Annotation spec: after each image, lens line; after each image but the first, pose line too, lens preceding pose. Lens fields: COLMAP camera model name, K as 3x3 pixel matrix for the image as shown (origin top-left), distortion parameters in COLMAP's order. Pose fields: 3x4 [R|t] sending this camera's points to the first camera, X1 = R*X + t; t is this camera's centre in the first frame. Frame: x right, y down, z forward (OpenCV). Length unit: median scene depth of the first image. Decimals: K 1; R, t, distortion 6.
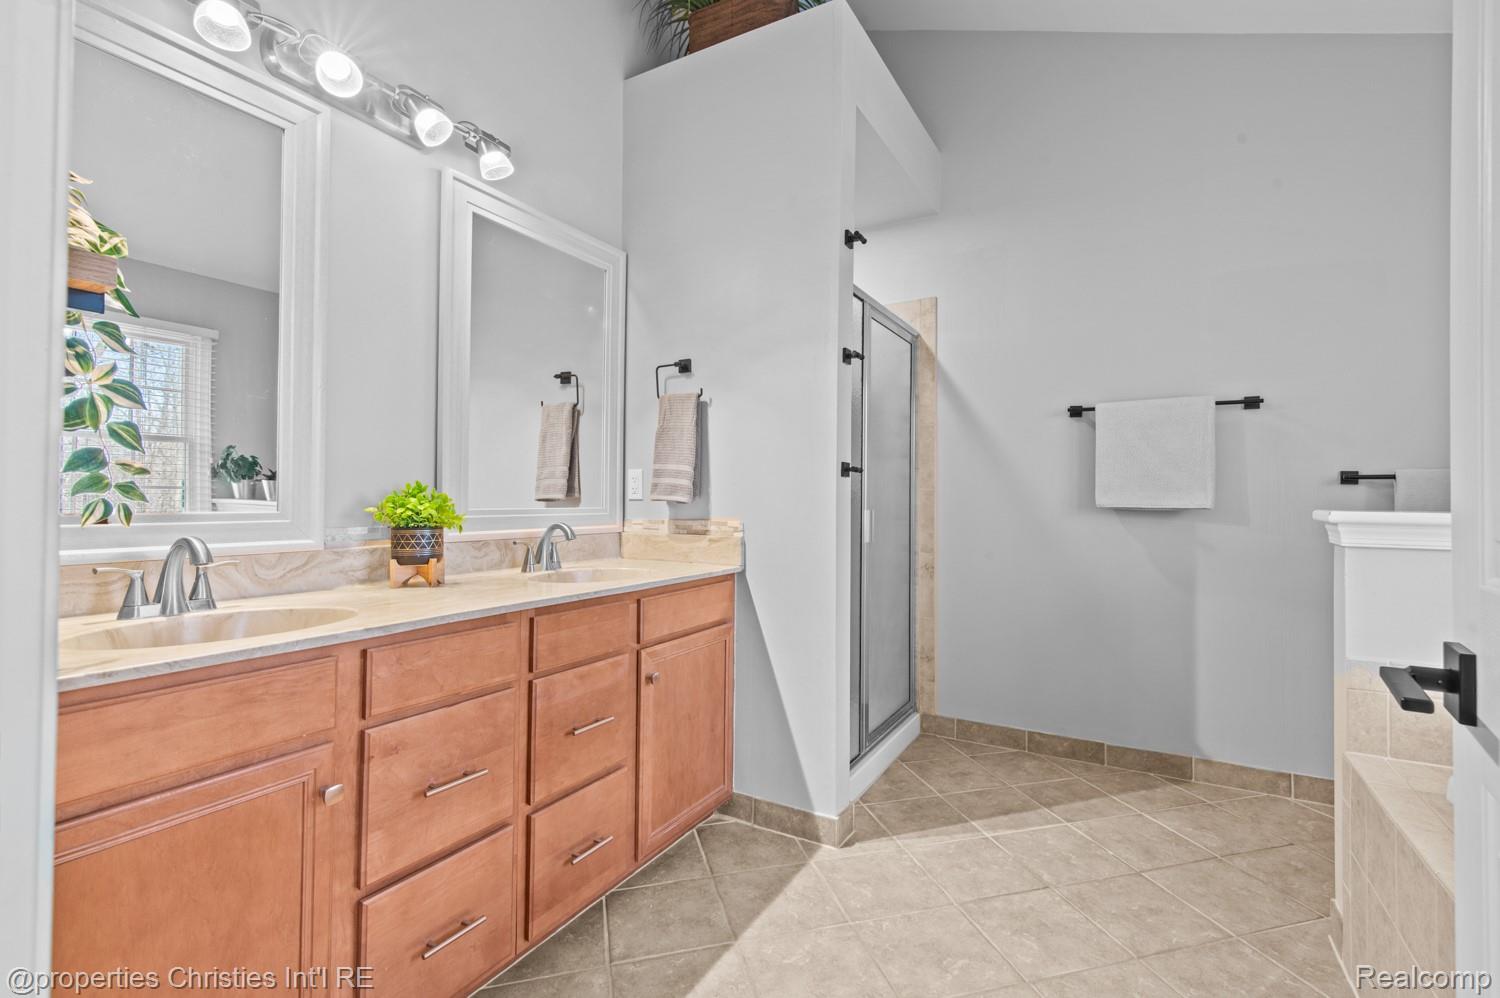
lens RADIAL K [[682.3, 0, 752.6], [0, 682.3, 490.1], [0, 0, 1]] dist [0.016887, -0.001862]
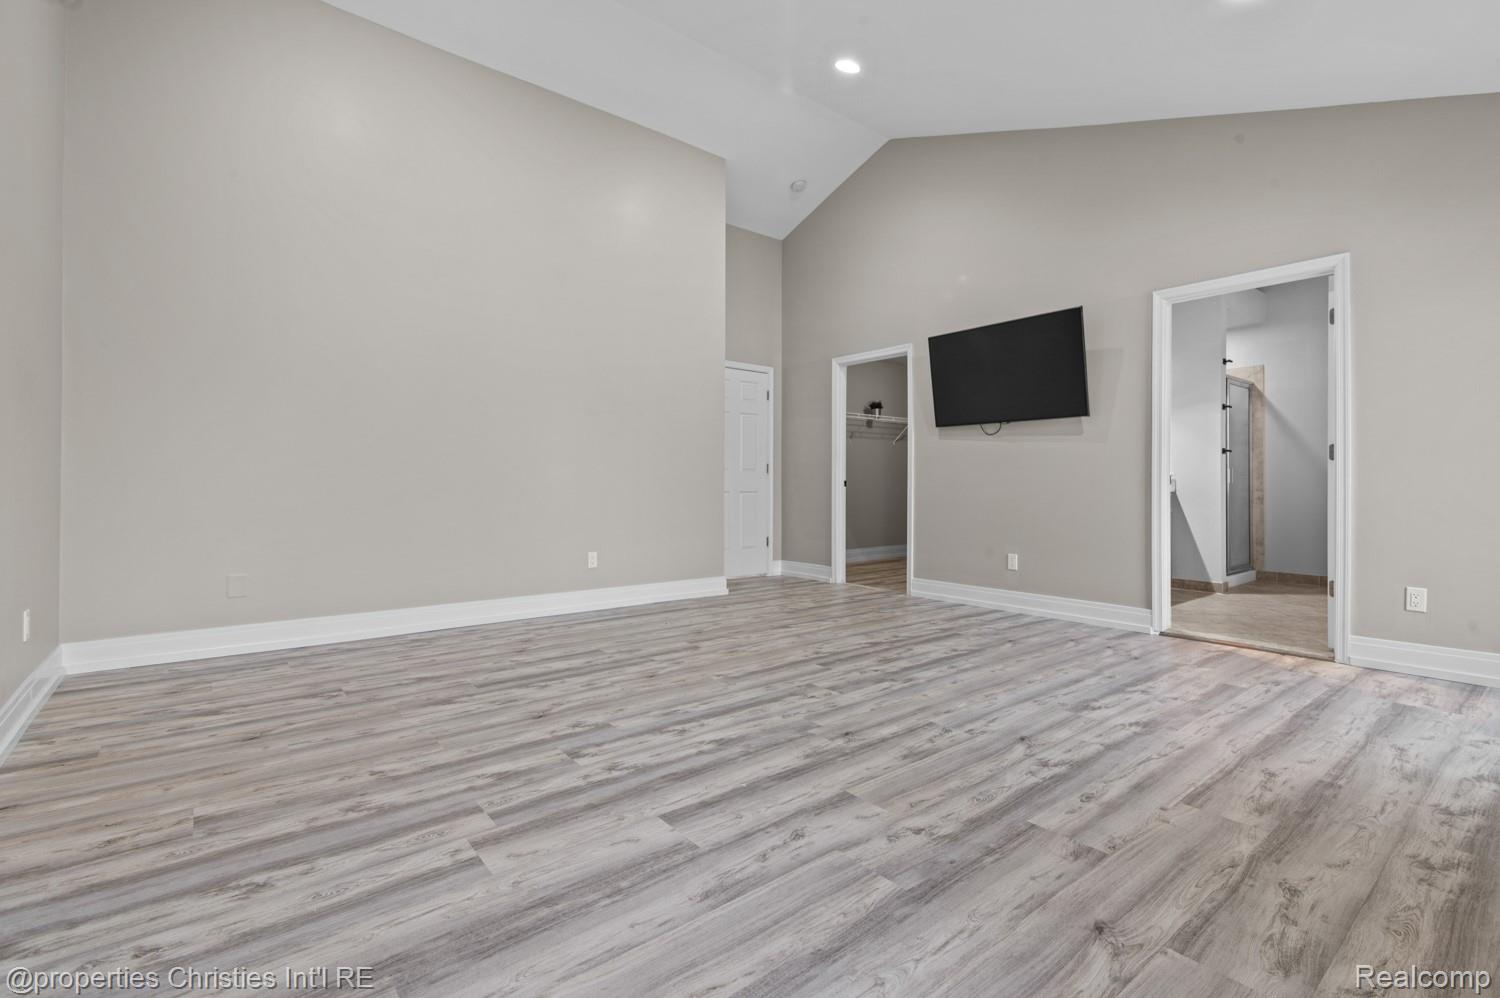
lens RADIAL K [[682.3, 0, 763.2], [0, 682.3, 487.2], [0, 0, 1]] dist [0.016887, -0.001862]
pose [[0.937189, -0.012023, -0.348614, -0.412929], [0.015593, 0.999851, 0.007435, 0.042018], [0.348472, -0.012404, 0.937237, -1.426774]]
